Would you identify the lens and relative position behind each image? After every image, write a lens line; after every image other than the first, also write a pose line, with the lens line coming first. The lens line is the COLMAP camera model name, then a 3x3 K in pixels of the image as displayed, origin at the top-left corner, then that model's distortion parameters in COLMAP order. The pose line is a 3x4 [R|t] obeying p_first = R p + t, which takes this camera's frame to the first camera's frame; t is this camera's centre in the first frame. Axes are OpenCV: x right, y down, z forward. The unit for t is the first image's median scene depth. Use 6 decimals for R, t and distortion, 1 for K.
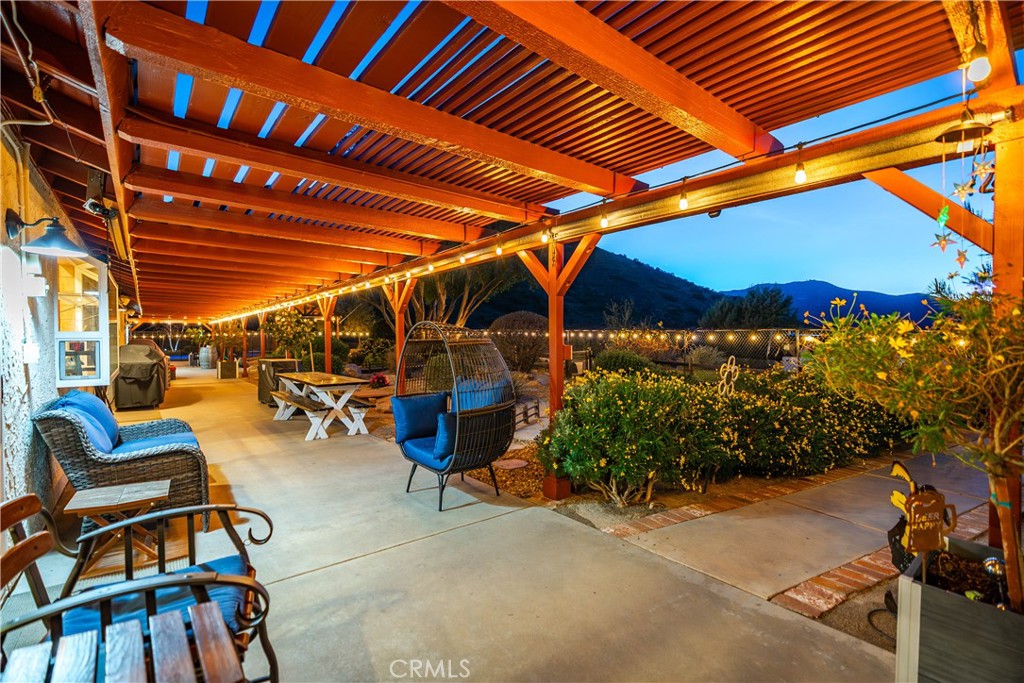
lens RADIAL K [[452.8, 0, 511.6], [0, 452.8, 342.6], [0, 0, 1]] dist [0.002504, 0.000374]
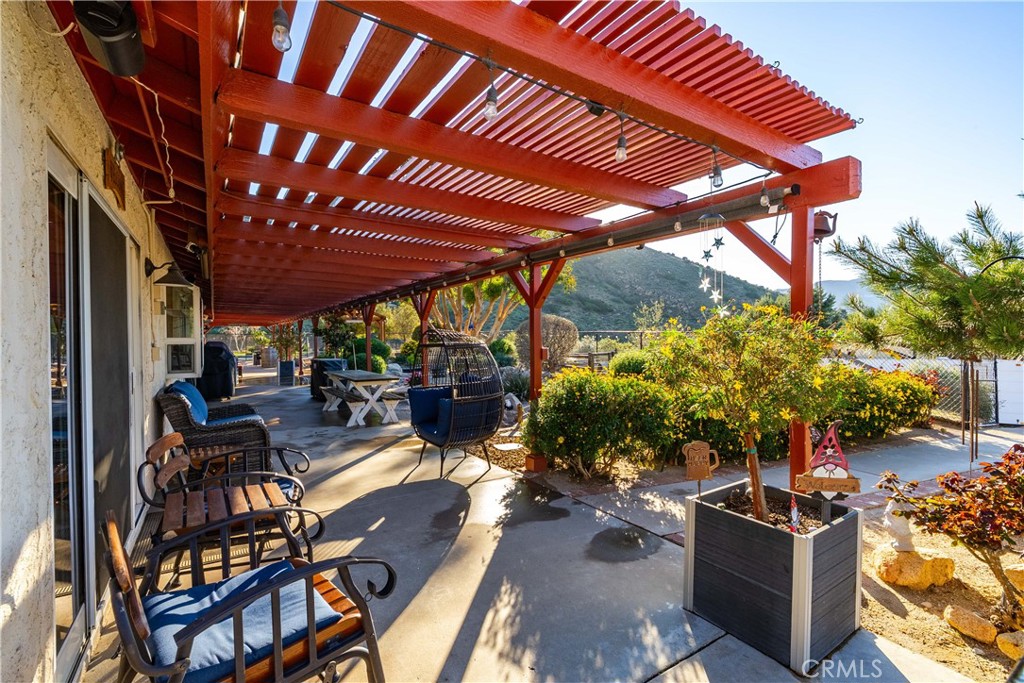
lens RADIAL K [[452.8, 0, 512.5], [0, 452.8, 344.0], [0, 0, 1]] dist [0.002504, 0.000374]
pose [[0.995174, -0.000659, -0.098127, 0.095010], [0.000805, 0.999999, 0.001446, -0.004367], [0.098126, -0.001518, 0.995173, -0.144168]]
